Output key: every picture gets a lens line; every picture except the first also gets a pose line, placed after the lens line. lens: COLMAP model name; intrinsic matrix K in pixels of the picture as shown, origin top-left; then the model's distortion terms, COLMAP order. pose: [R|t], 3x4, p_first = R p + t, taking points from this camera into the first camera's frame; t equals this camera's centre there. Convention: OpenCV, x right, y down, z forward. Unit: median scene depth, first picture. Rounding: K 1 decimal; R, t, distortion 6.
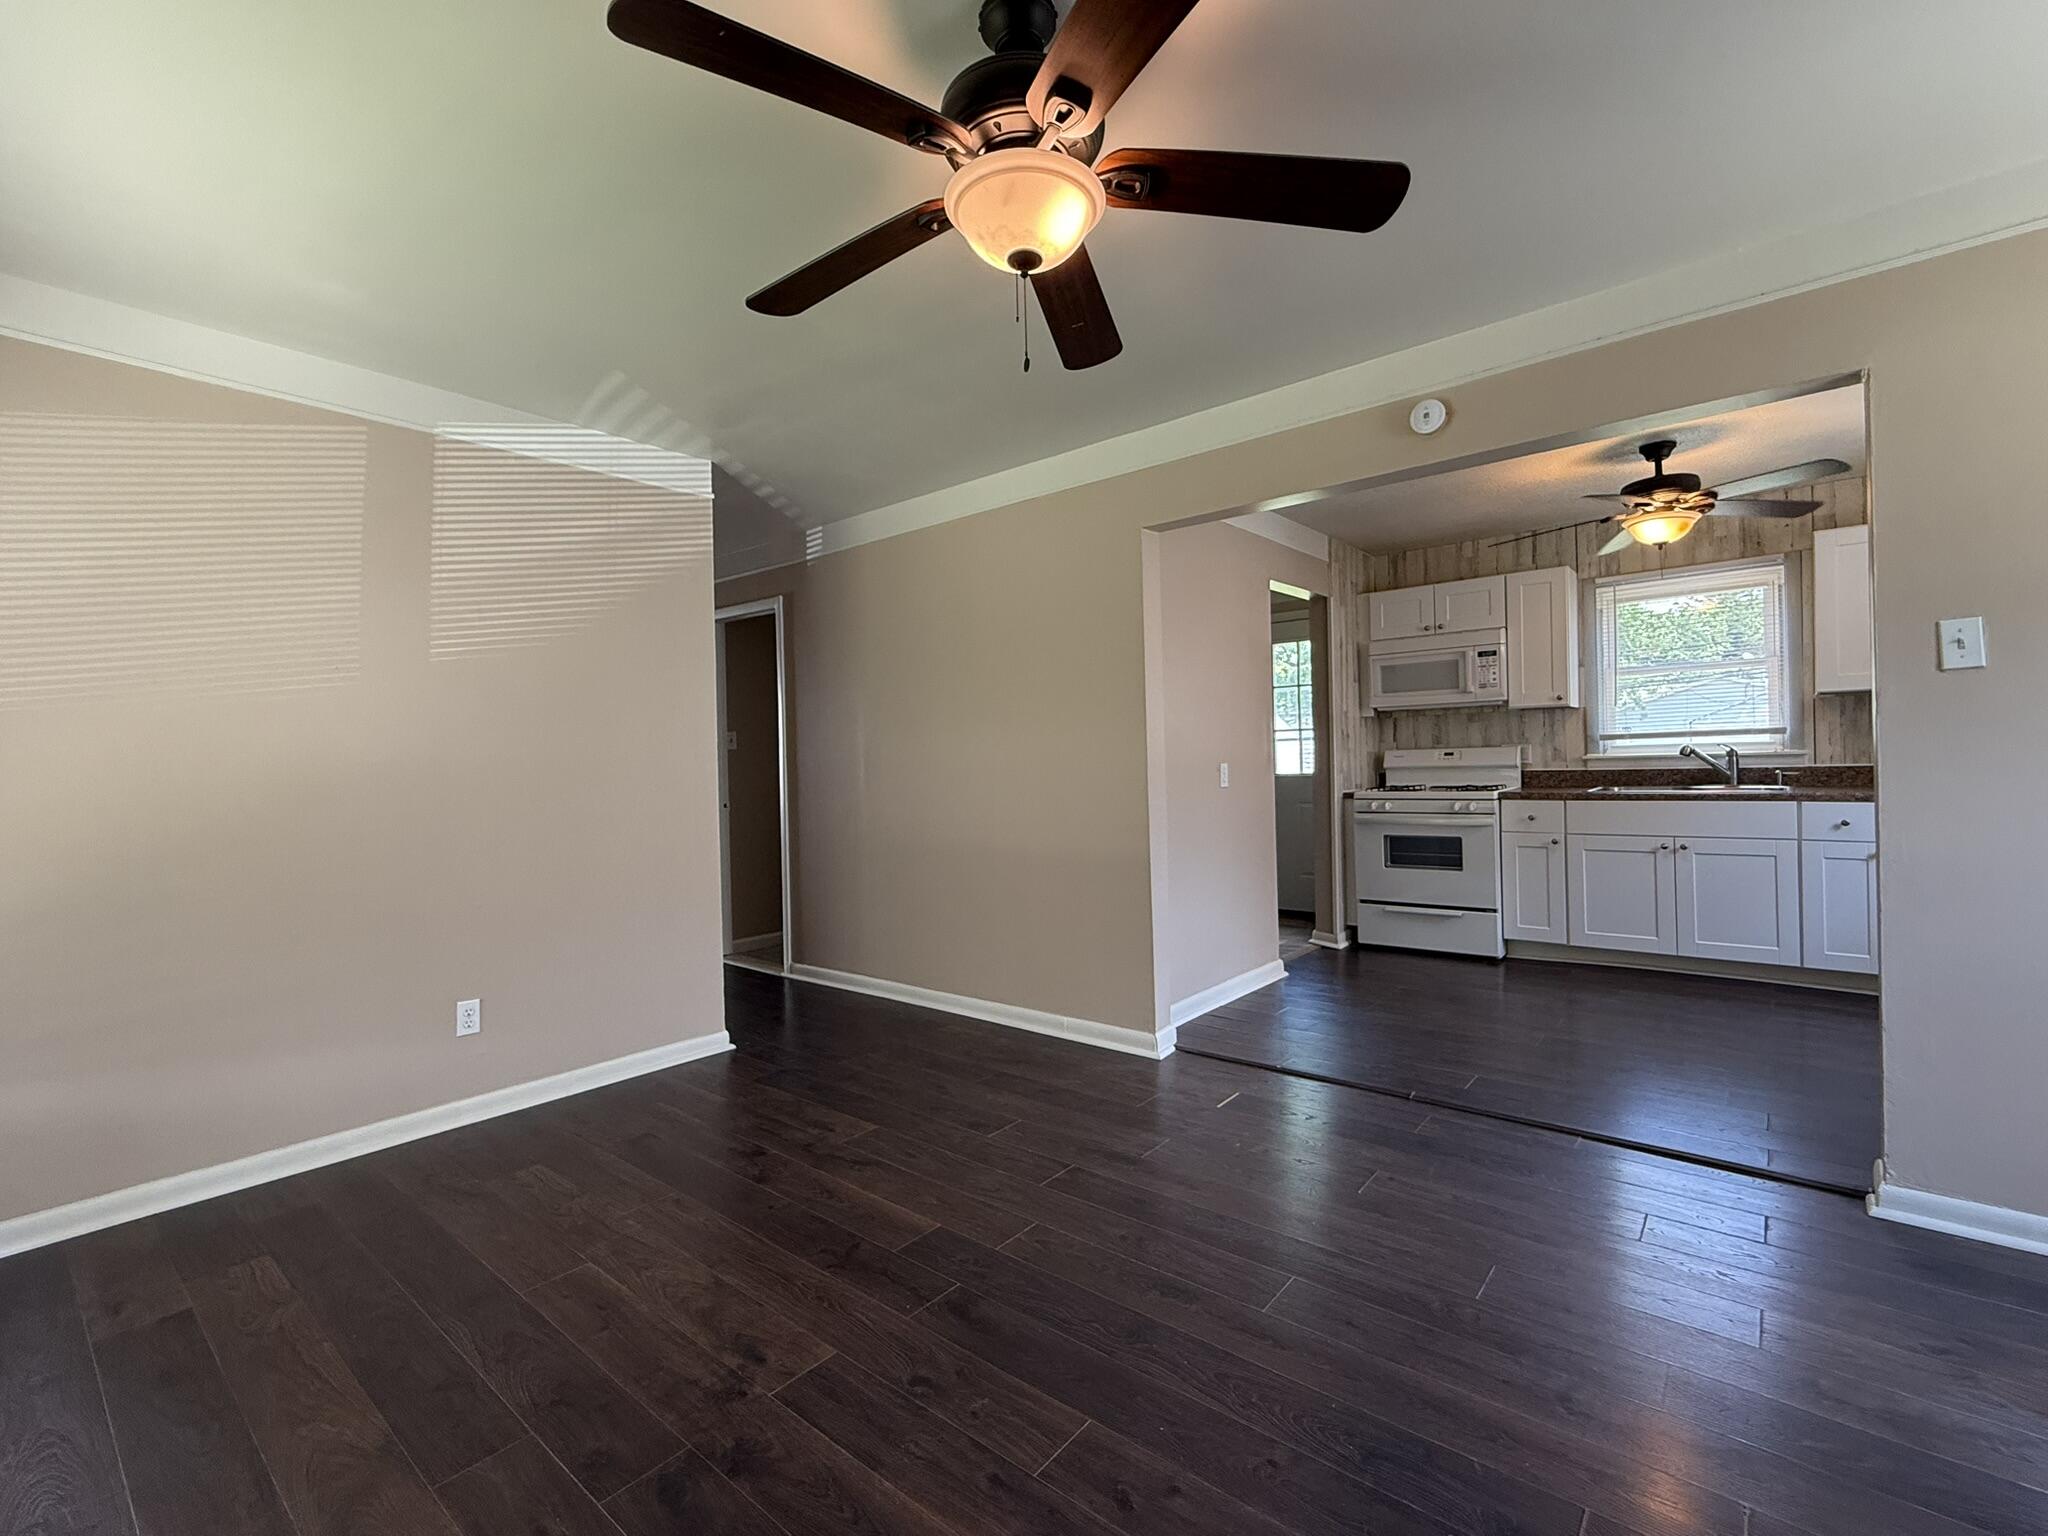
lens RADIAL K [[900.5, 0, 1021.4], [0, 900.5, 769.6], [0, 0, 1]] dist [0.000295, 0.000237]
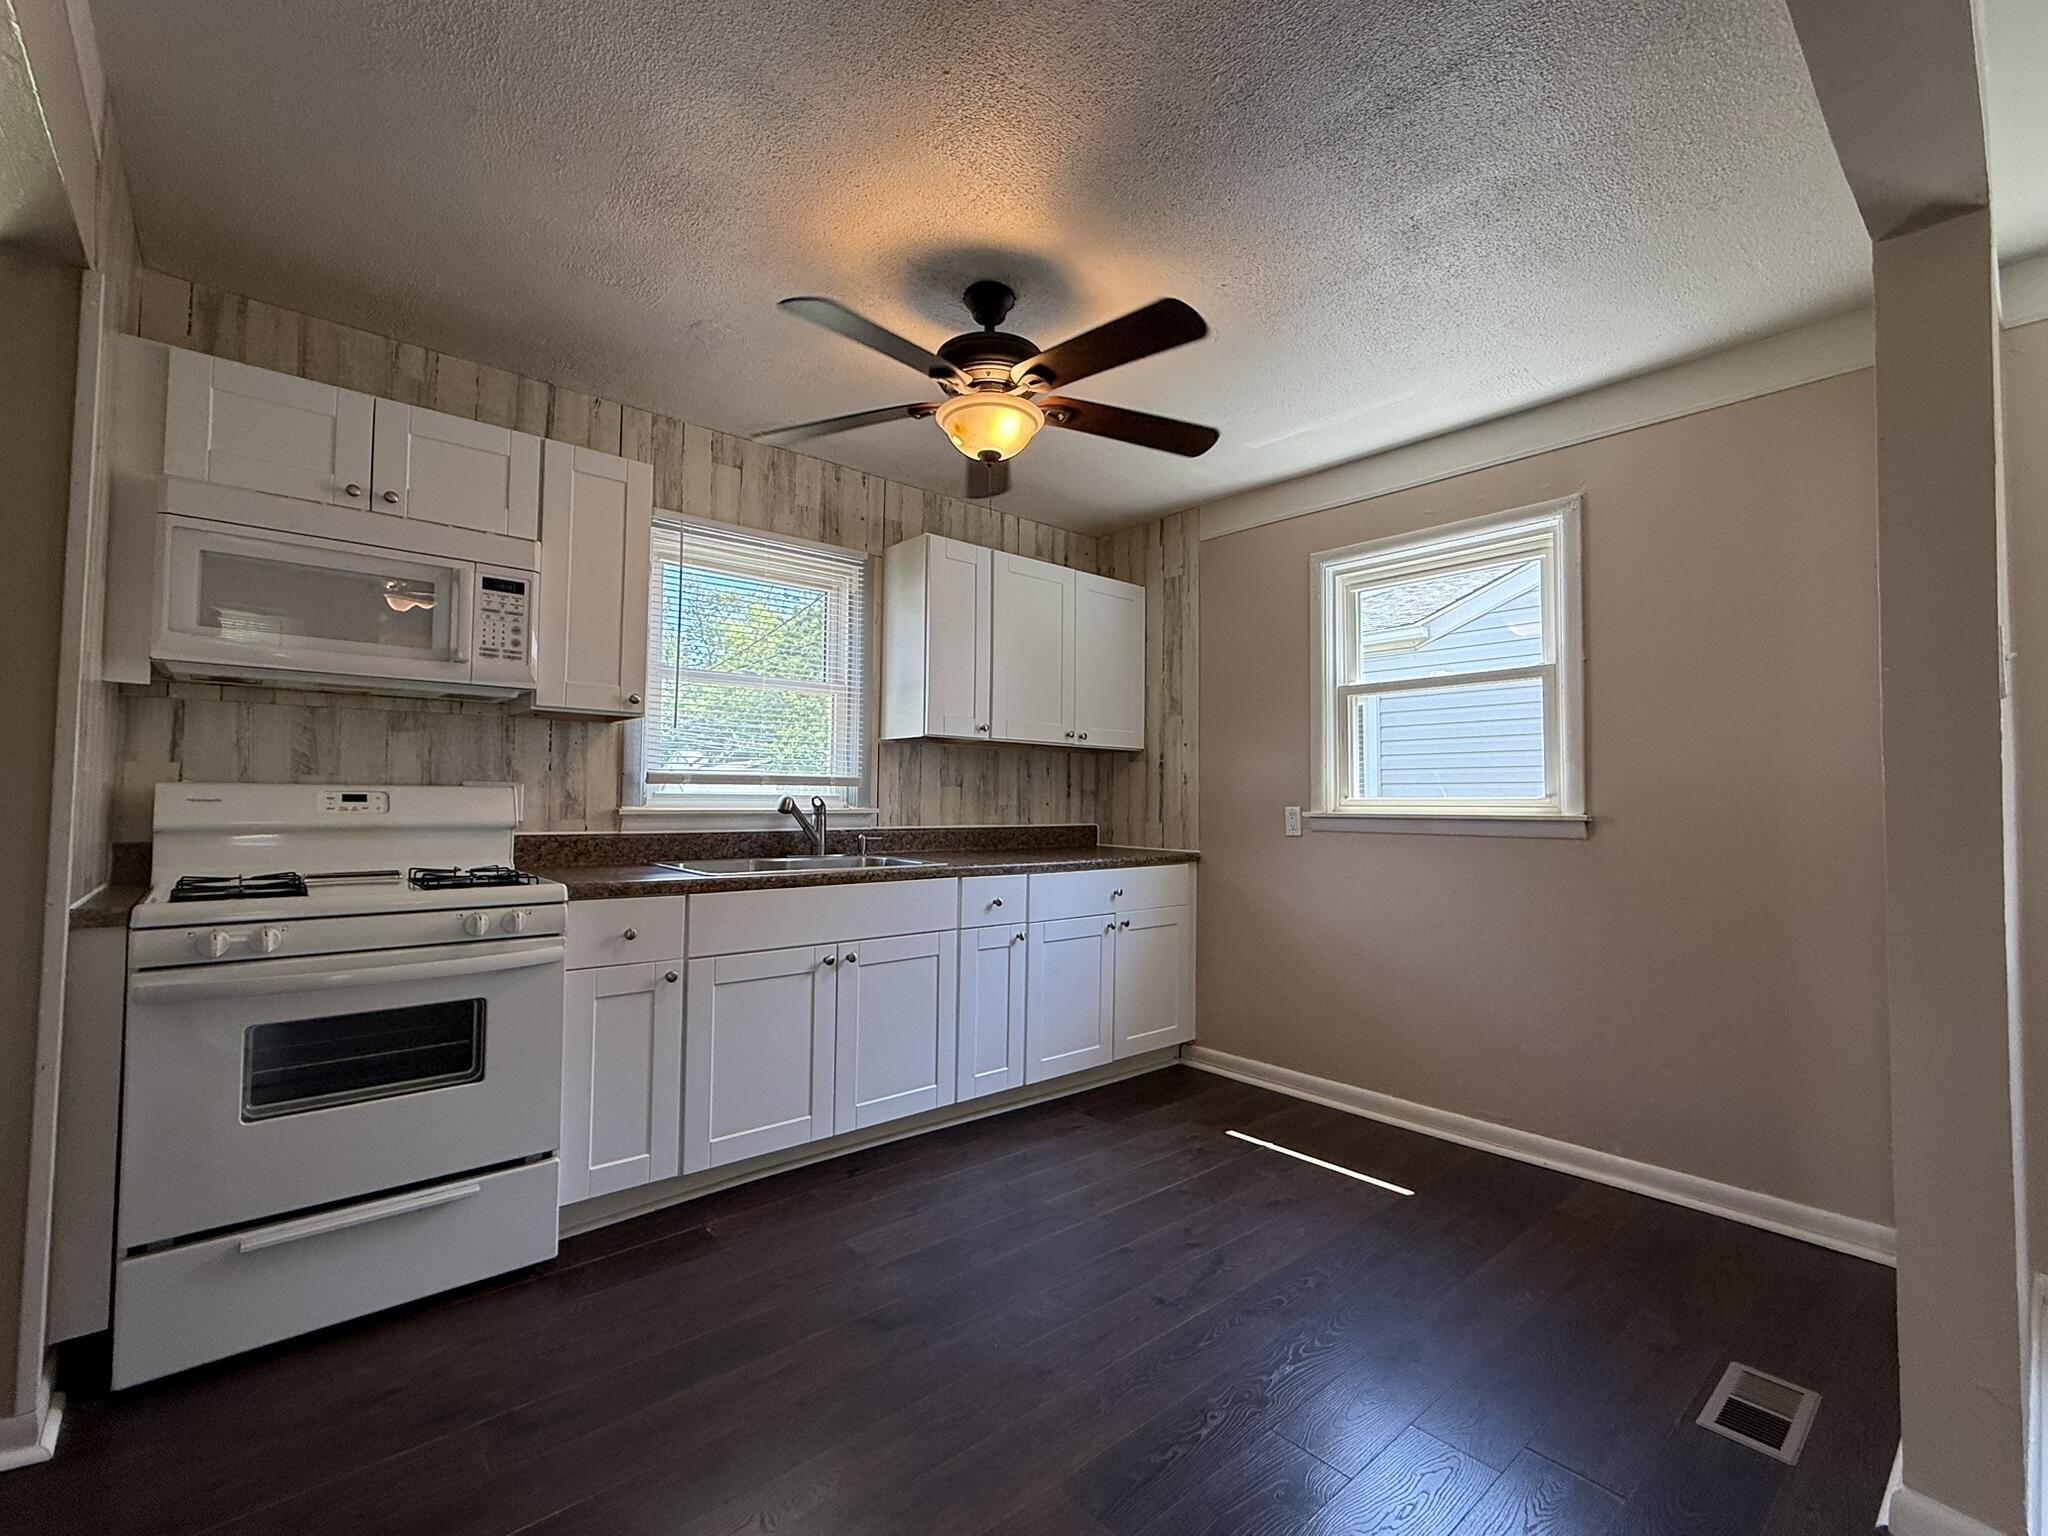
lens RADIAL K [[906.8, 0, 1024.0], [0, 906.8, 768.0], [0, 0, 1]] dist [-0.001080, -0.000377]
pose [[0.148905, 0.066869, 0.986588, 0.107301], [-0.003098, 0.997738, -0.067157, -0.003817], [-0.988847, 0.006943, 0.148776, 0.714020]]
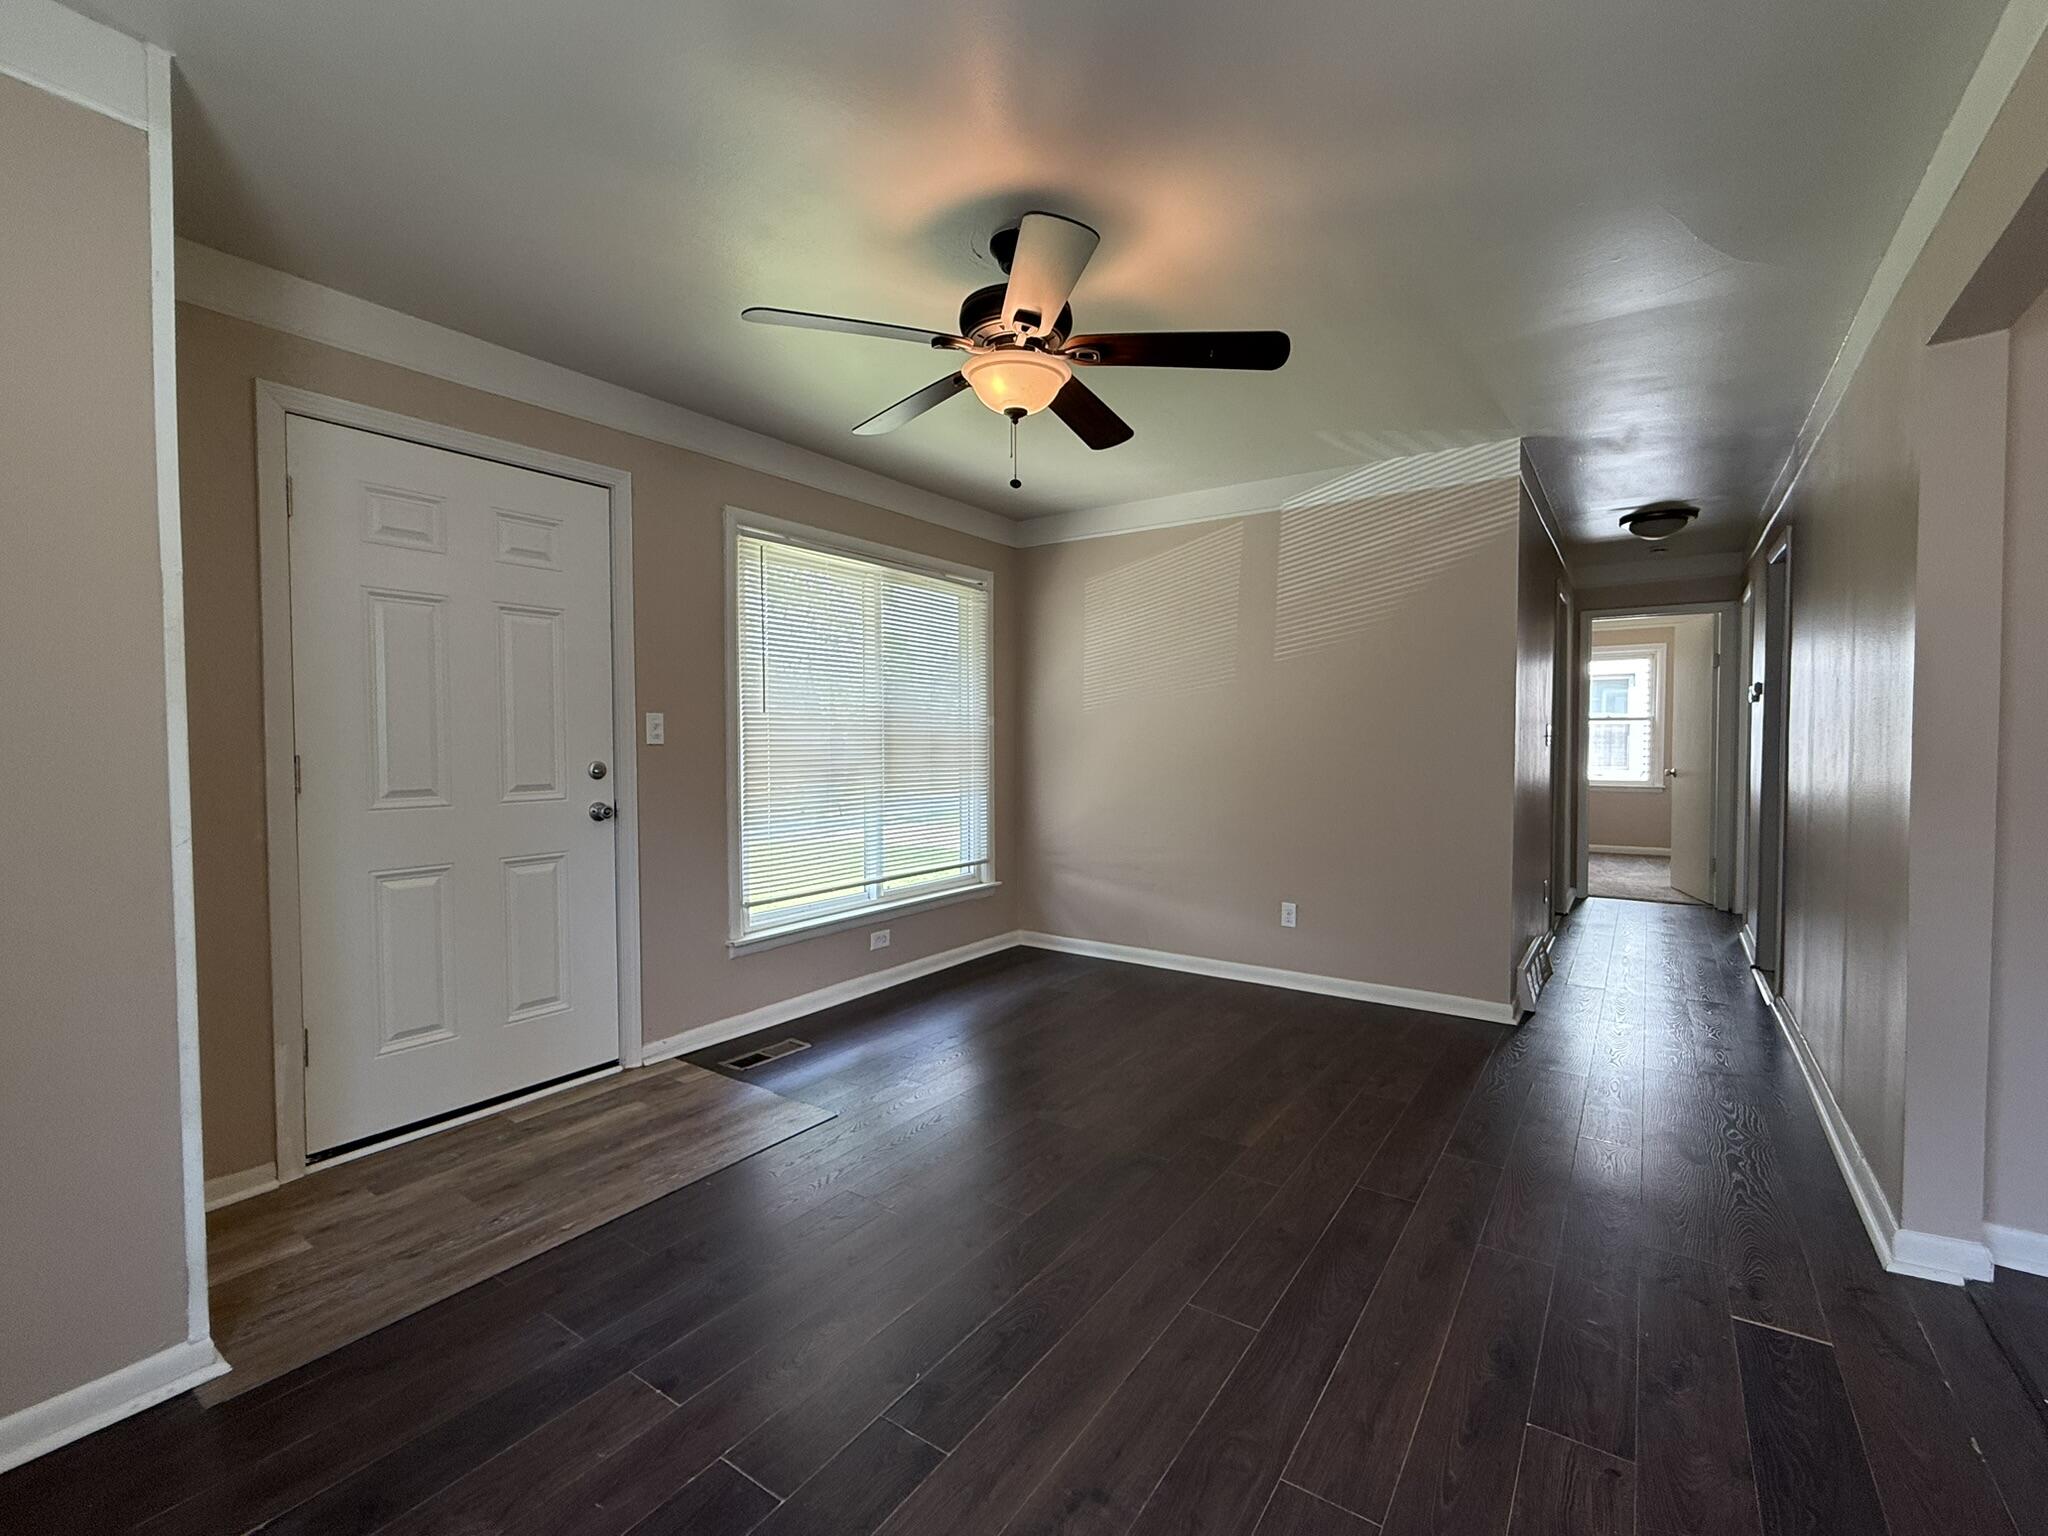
lens RADIAL K [[900.5, 0, 1021.4], [0, 900.5, 769.6], [0, 0, 1]] dist [0.000295, 0.000237]
pose [[0.094308, 0.057668, -0.993871, 0.481318], [-0.008353, 0.998332, 0.057134, -0.021752], [0.995508, 0.002913, 0.094633, 0.280835]]
